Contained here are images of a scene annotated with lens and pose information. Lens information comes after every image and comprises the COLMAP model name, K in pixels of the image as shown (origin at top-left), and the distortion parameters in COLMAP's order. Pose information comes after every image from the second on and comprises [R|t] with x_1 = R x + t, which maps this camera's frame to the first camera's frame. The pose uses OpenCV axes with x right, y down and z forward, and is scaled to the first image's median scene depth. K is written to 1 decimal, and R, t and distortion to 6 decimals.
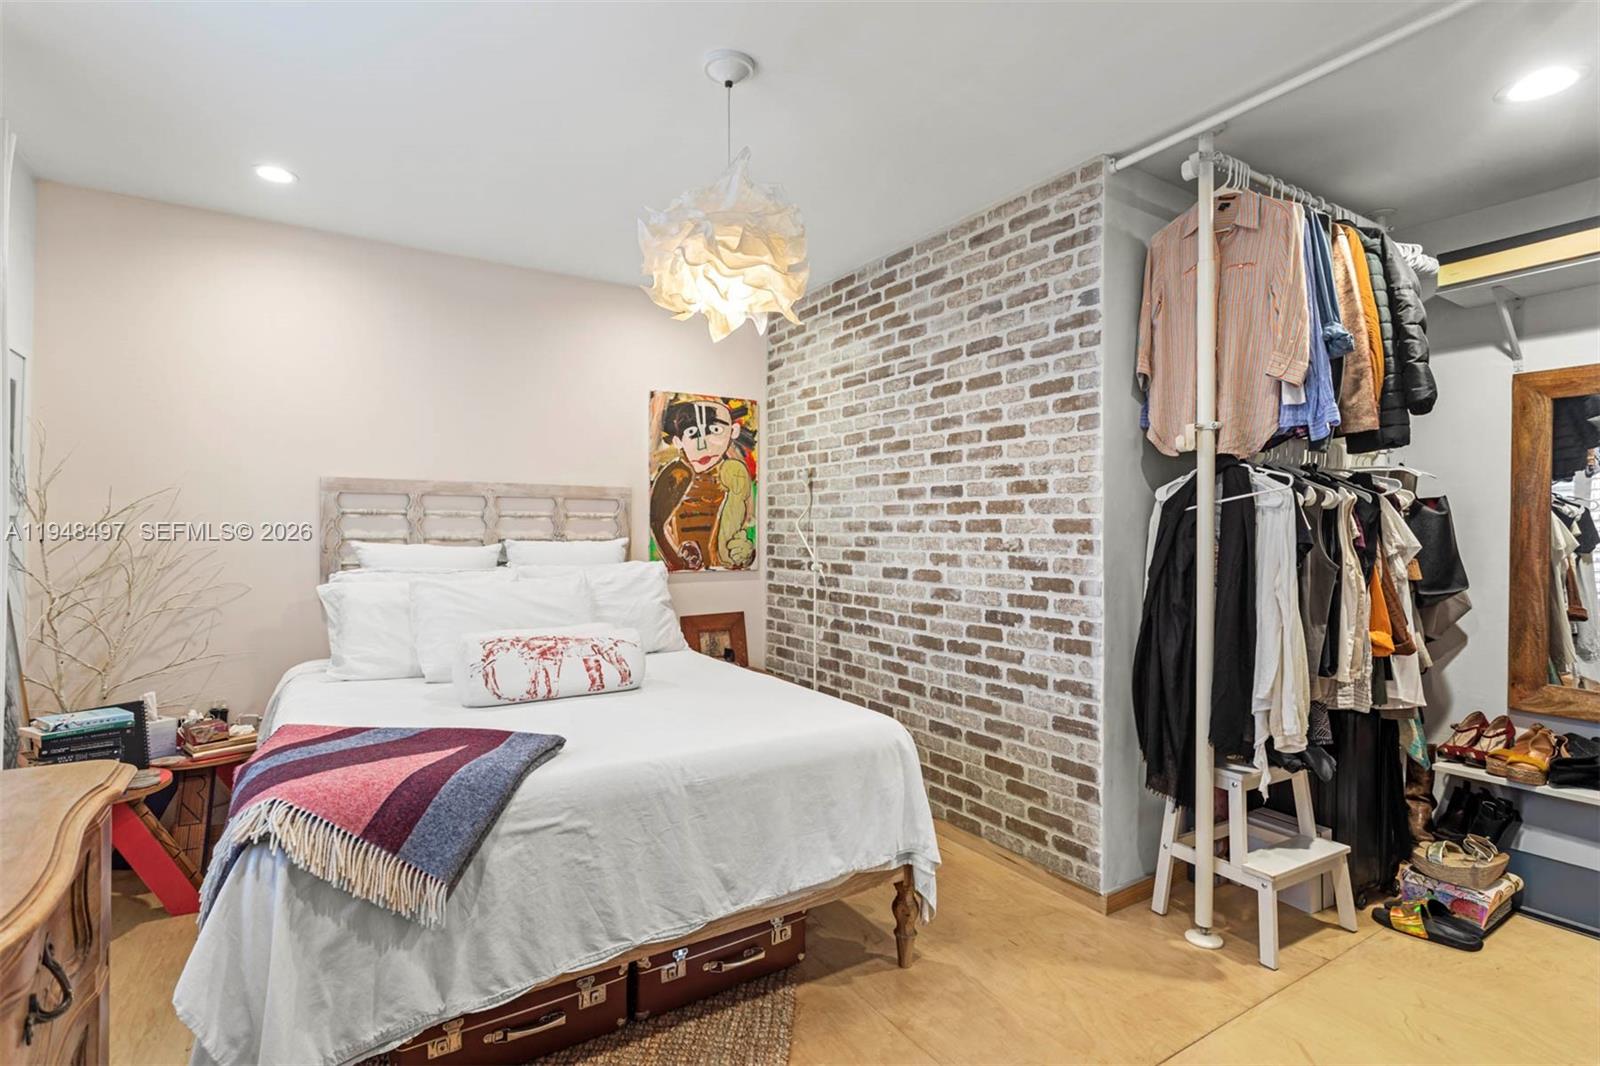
lens RADIAL K [[772.3, 0, 802.2], [0, 772.3, 527.3], [0, 0, 1]] dist [-0.007082, 0.002479]
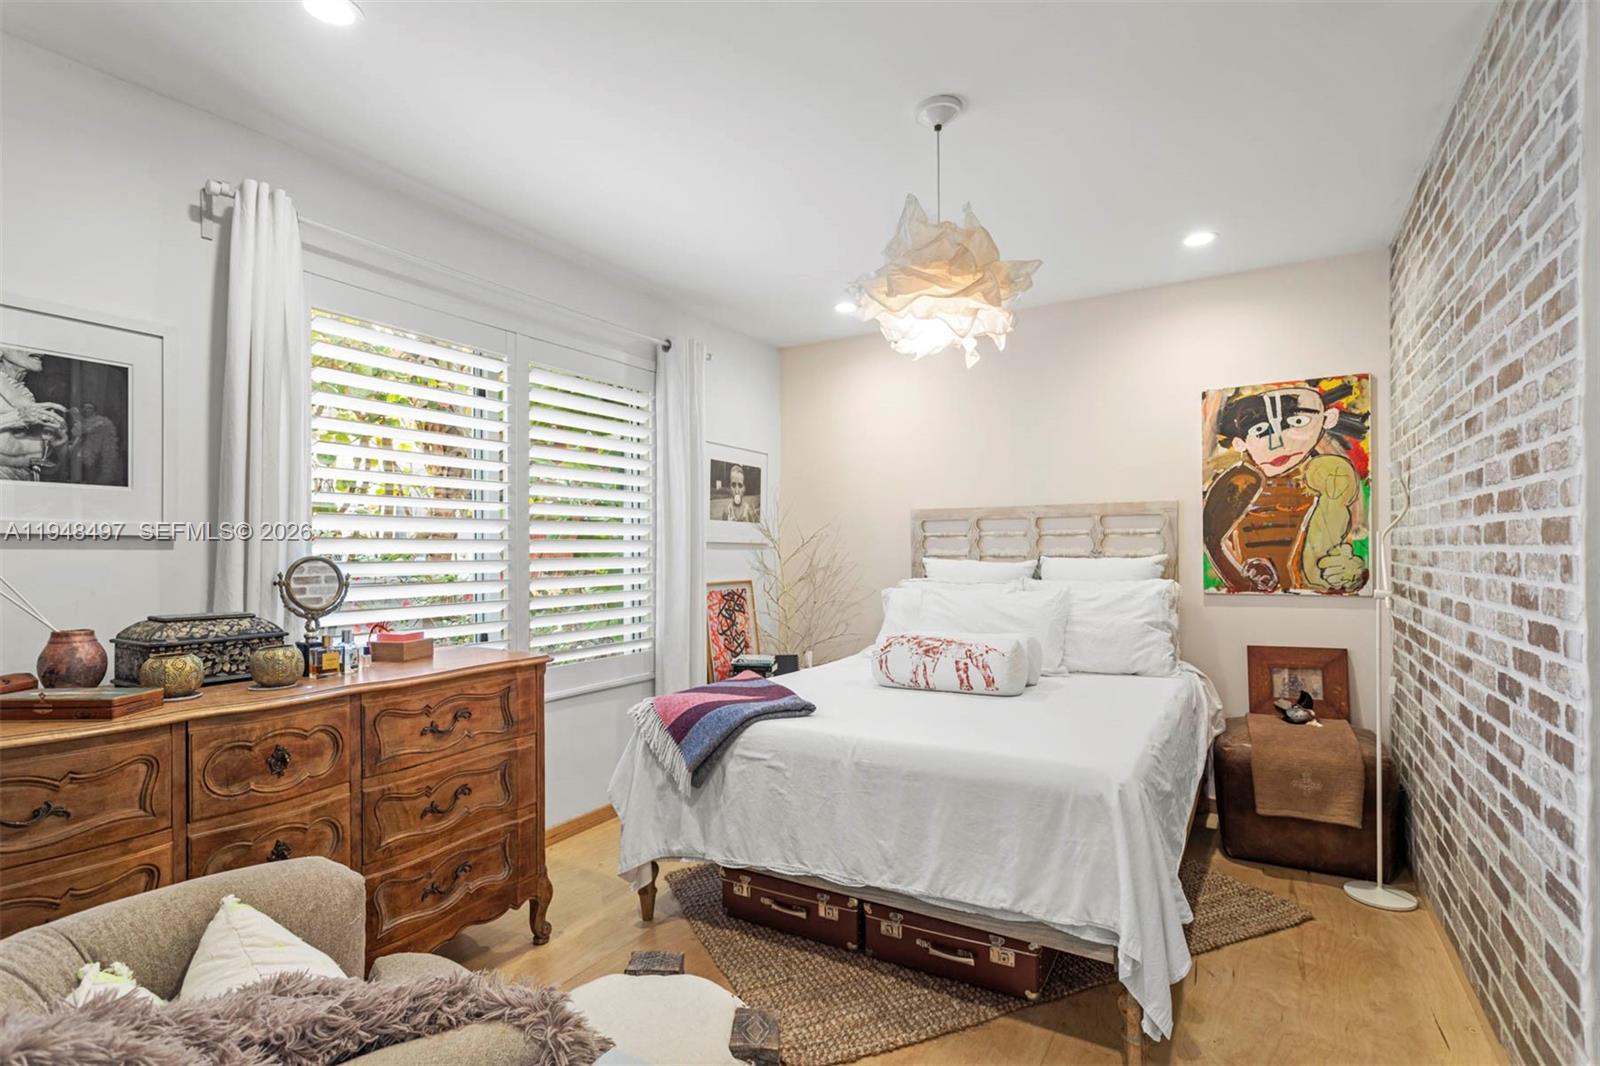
lens RADIAL K [[762.4, 0, 806.0], [0, 762.4, 546.6], [0, 0, 1]] dist [-0.001533, 0.002173]
pose [[0.452388, -0.012475, -0.891734, 0.386613], [0.014021, 0.999878, -0.006875, 0.004028], [0.891711, -0.009392, 0.452508, 0.180235]]
